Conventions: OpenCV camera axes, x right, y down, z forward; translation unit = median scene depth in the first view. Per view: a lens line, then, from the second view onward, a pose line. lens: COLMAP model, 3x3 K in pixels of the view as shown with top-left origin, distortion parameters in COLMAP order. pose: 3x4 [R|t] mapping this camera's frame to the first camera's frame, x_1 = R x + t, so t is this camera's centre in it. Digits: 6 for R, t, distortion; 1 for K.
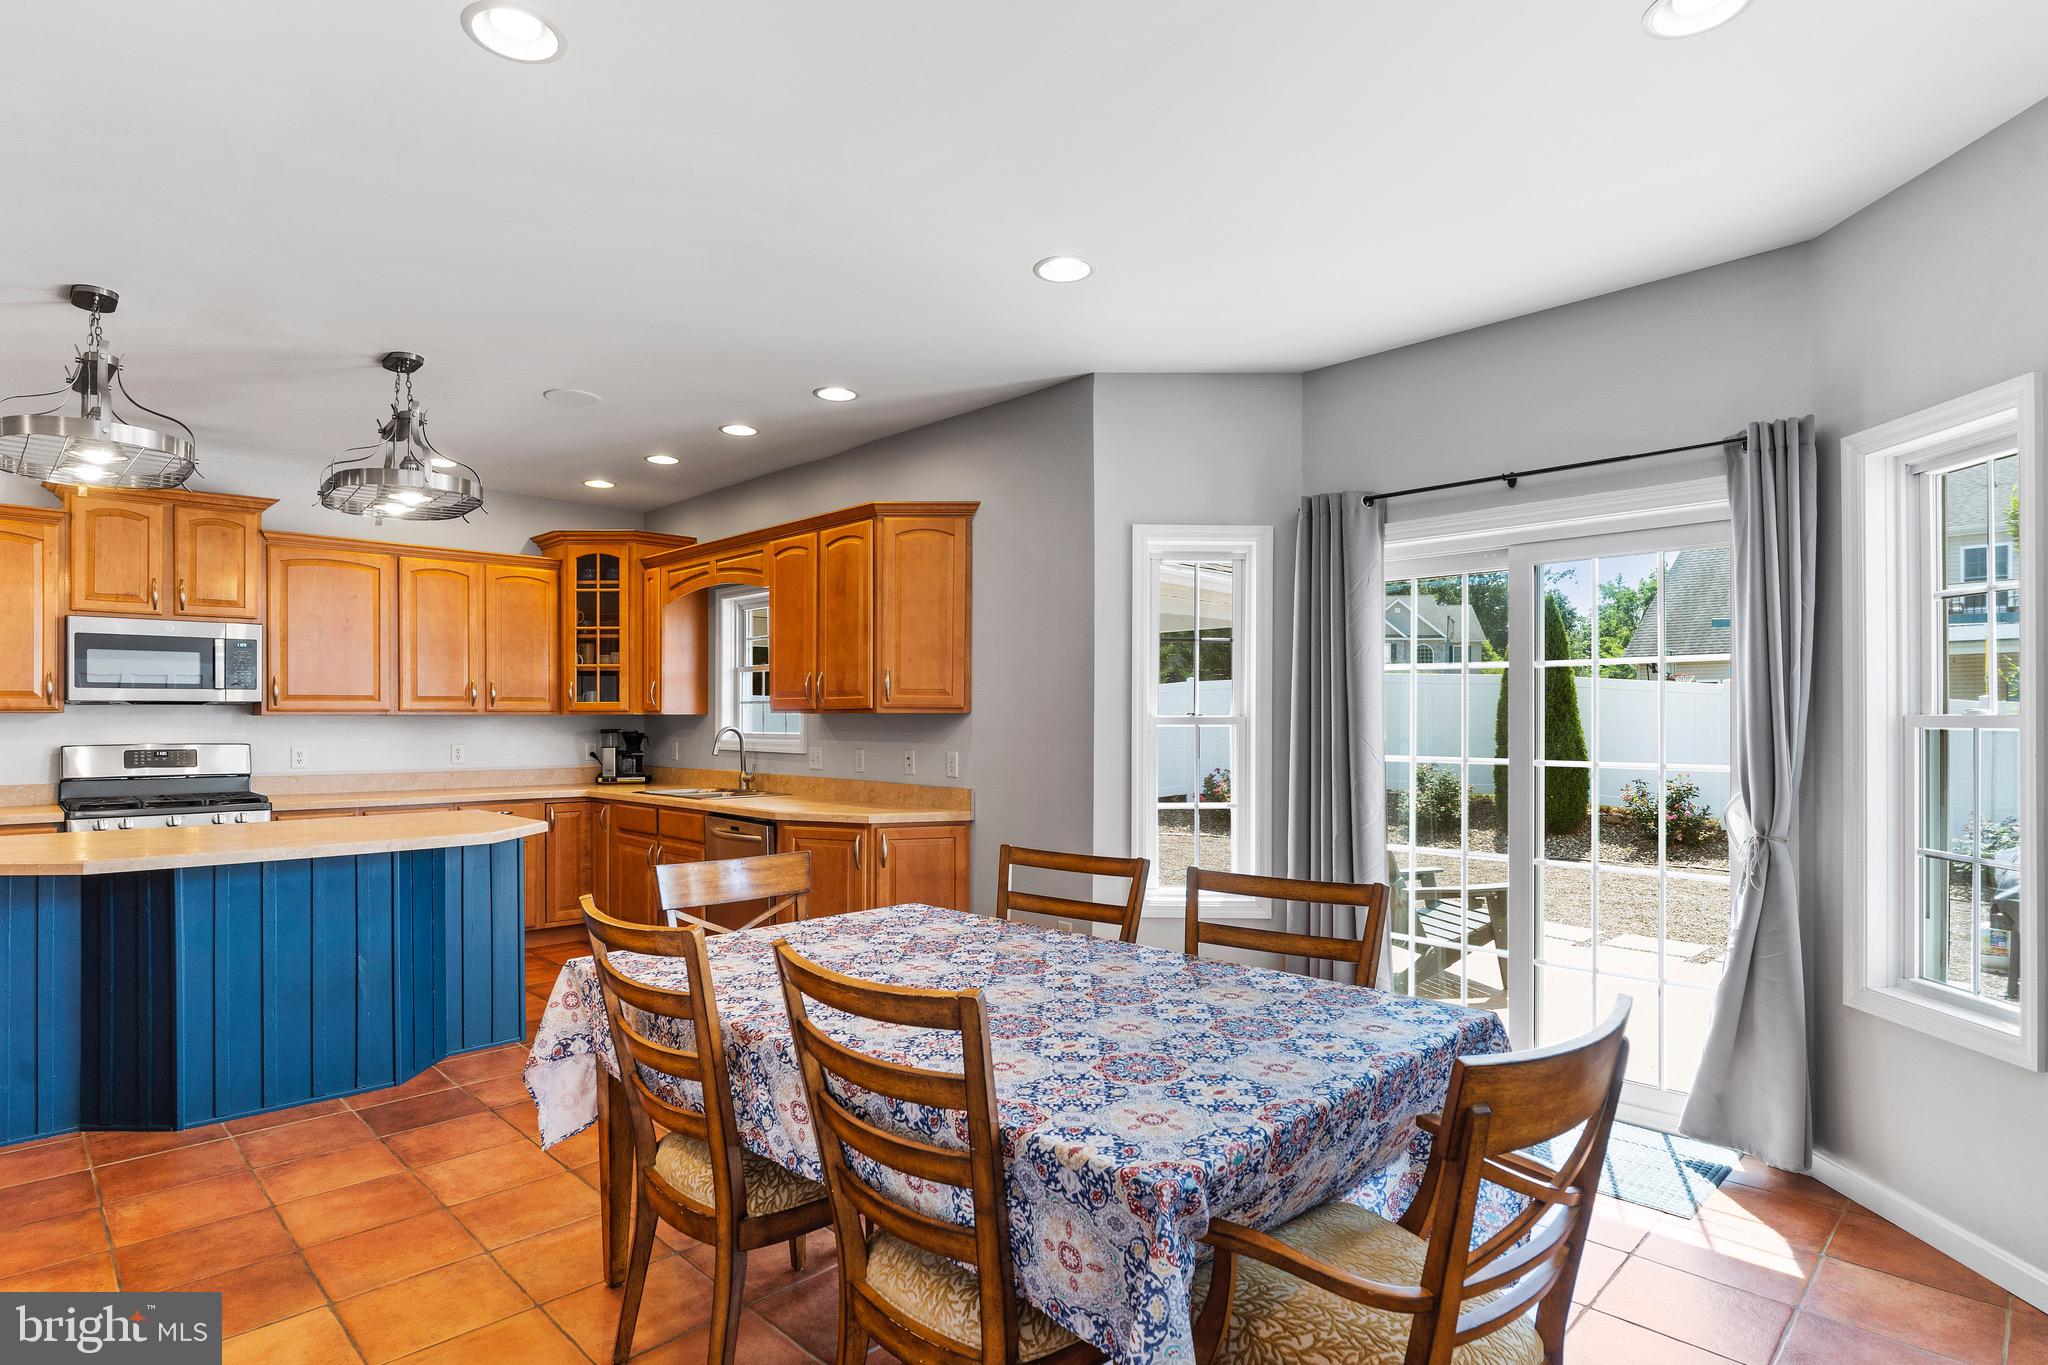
lens RADIAL K [[1056.2, 0, 1016.3], [0, 1056.2, 714.8], [0, 0, 1]] dist [-0.008211, 0.003054]
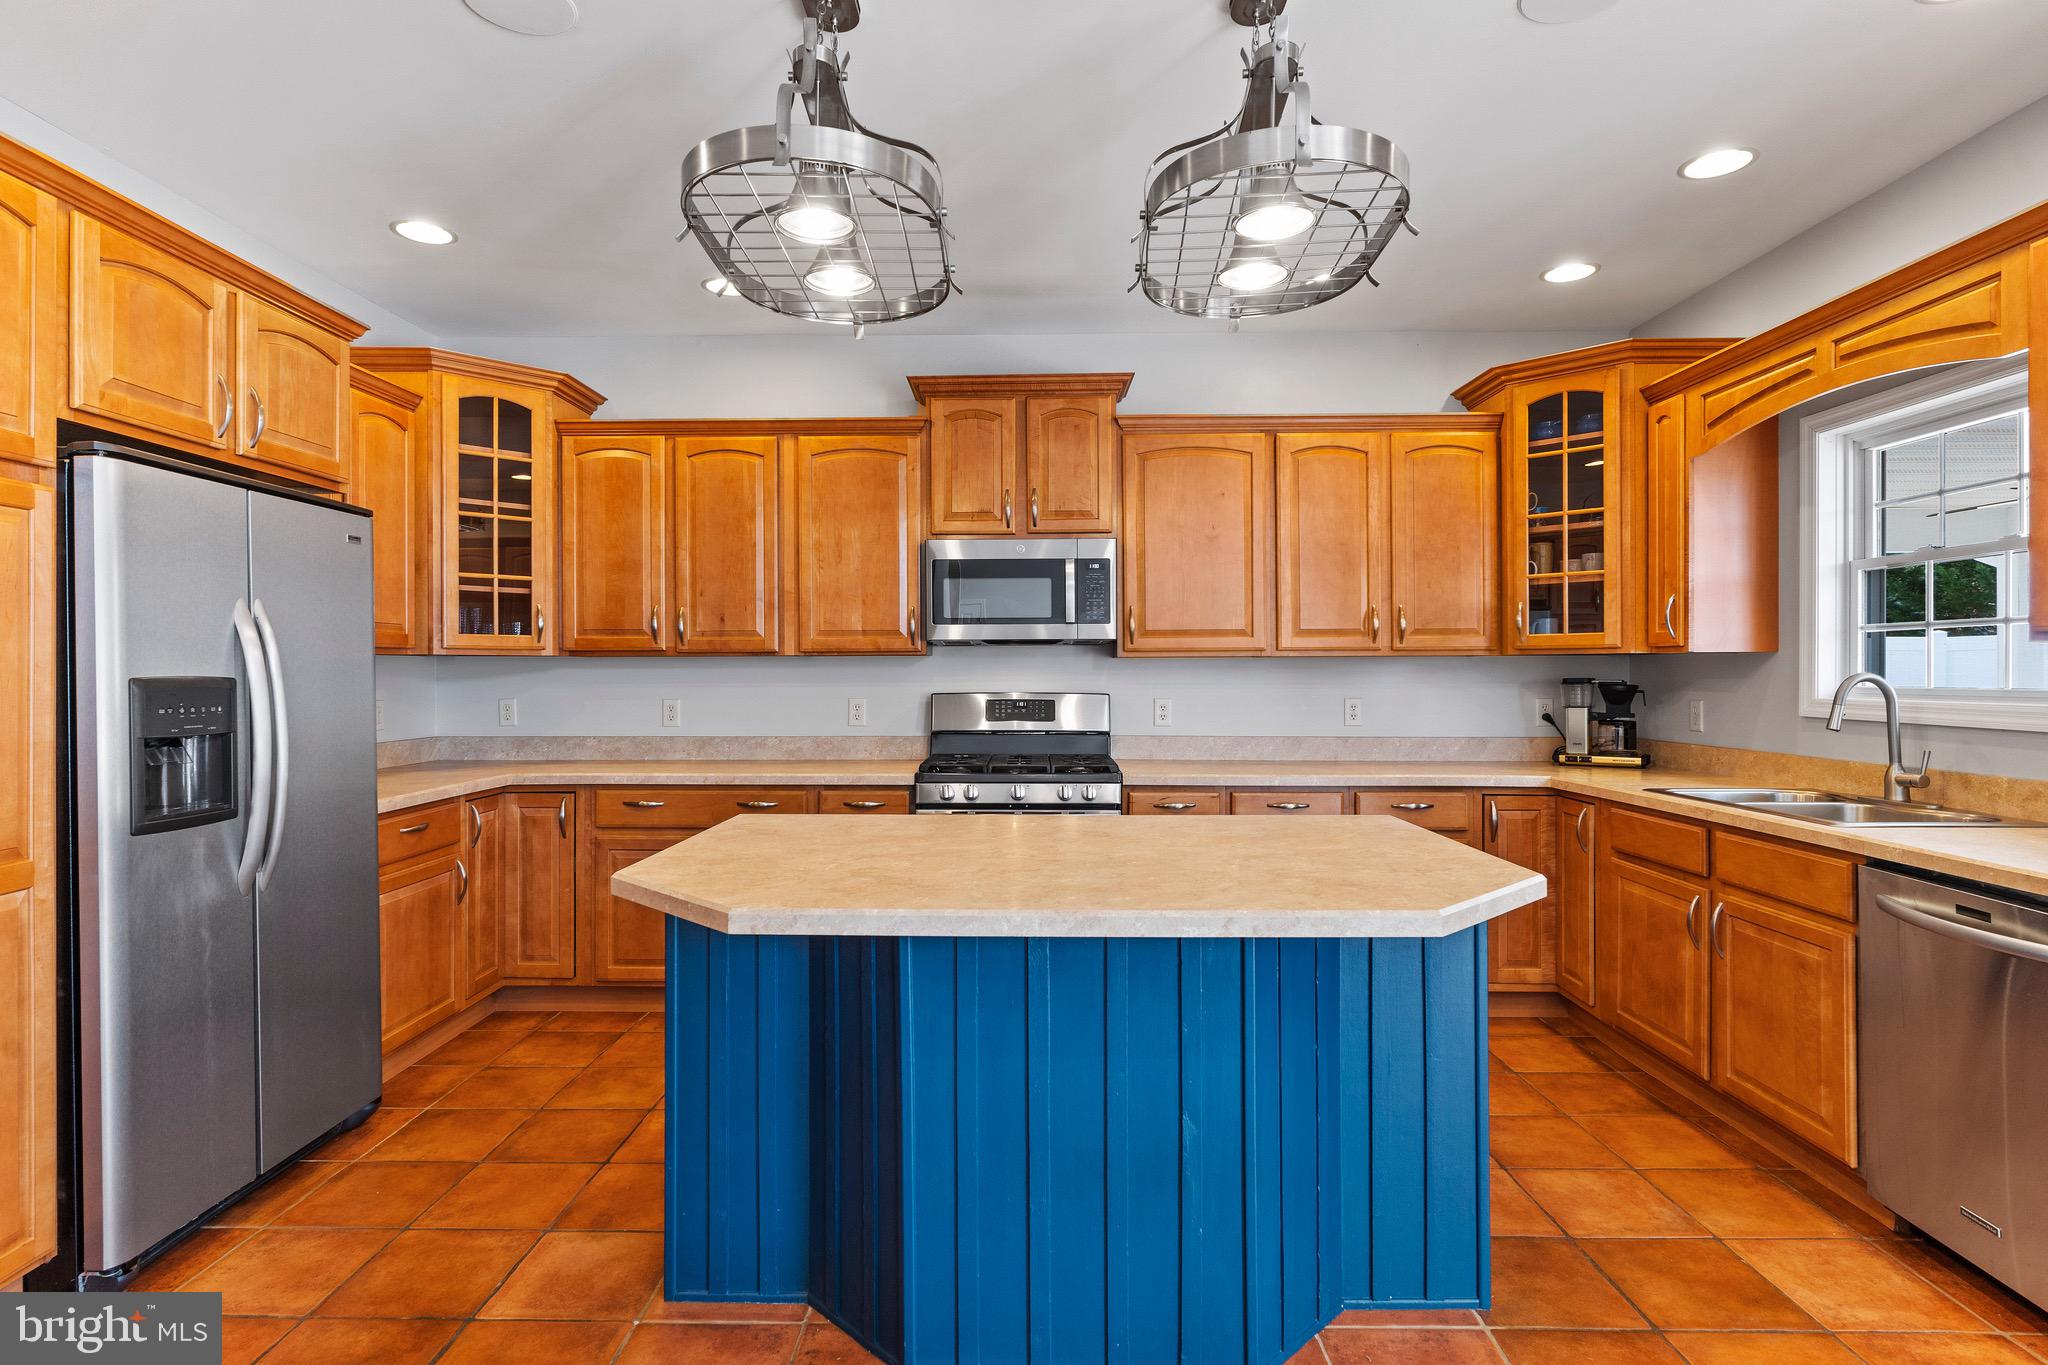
lens RADIAL K [[1056.2, 0, 1016.4], [0, 1056.2, 670.4], [0, 0, 1]] dist [-0.008211, 0.003054]
pose [[0.704678, -0.000741, -0.709527, -0.219086], [0.003605, 0.999990, 0.002537, 0.007791], [0.709518, -0.004346, 0.704674, 0.400286]]
